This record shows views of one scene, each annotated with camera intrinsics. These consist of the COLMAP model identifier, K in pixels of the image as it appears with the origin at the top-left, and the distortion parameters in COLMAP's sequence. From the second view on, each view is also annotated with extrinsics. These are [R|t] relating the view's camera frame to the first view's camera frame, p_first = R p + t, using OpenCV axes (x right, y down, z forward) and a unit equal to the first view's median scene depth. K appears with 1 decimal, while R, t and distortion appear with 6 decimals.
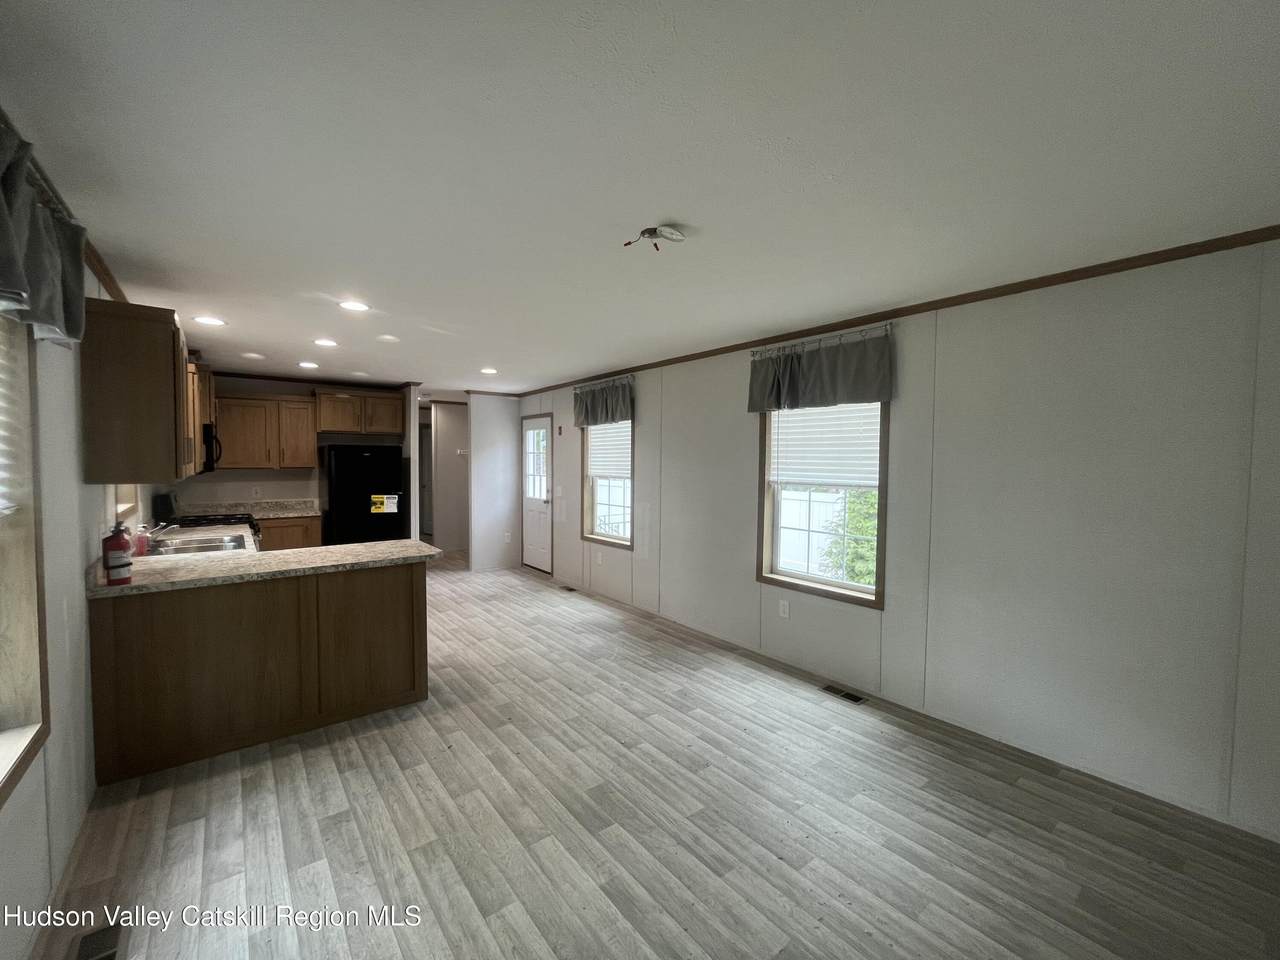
lens RADIAL K [[526.0, 0, 640.0], [0, 526.0, 480.0], [0, 0, 1]] dist [-0.001993, -0.000371]
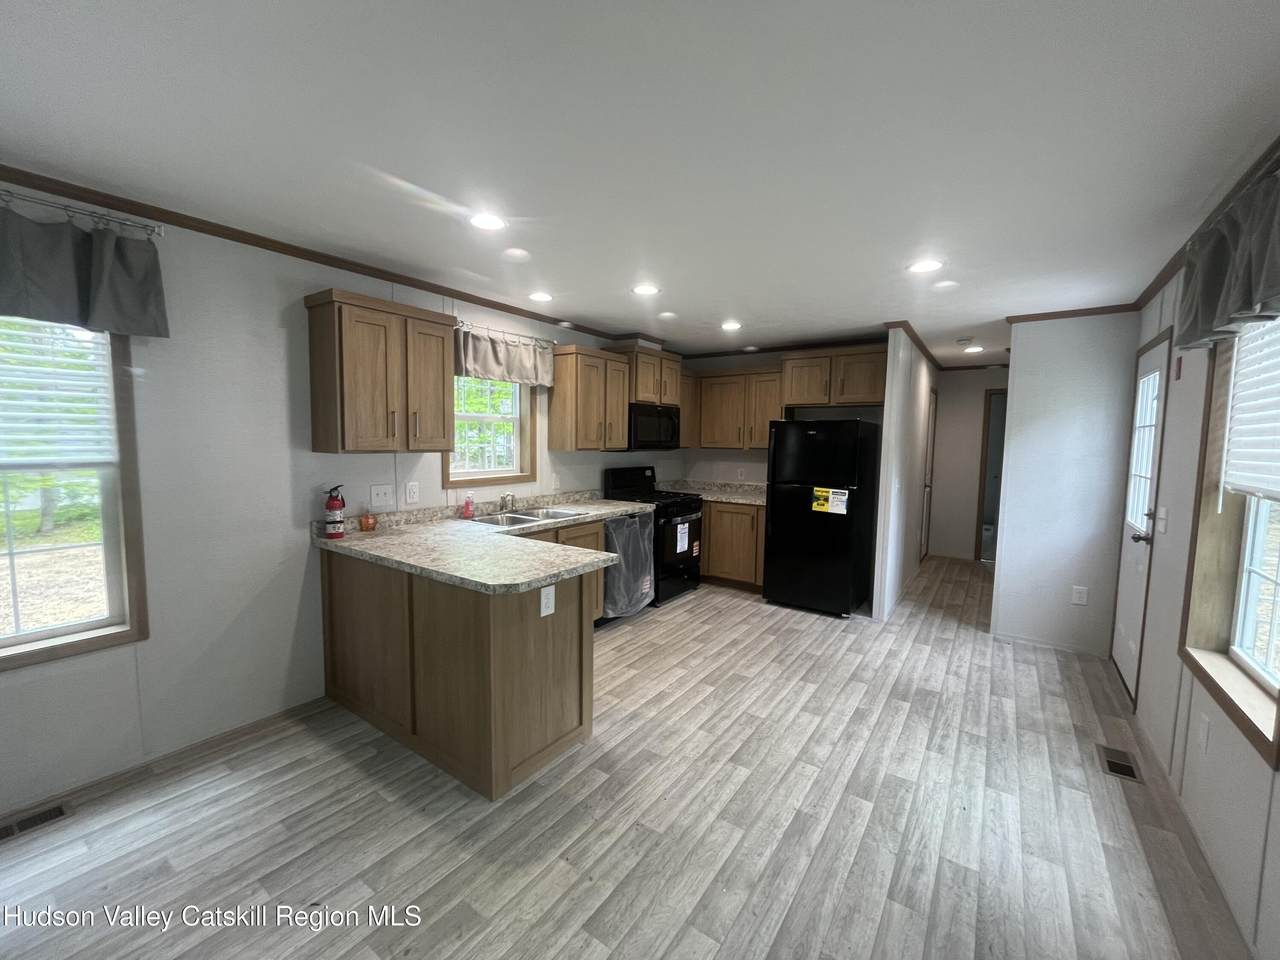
lens RADIAL K [[526.0, 0, 640.0], [0, 526.0, 480.0], [0, 0, 1]] dist [-0.001993, -0.000371]
pose [[0.285735, 0.070977, -0.955677, 0.152175], [-0.052639, 0.996910, 0.058301, -0.013242], [0.956862, 0.033647, 0.288588, 0.645540]]
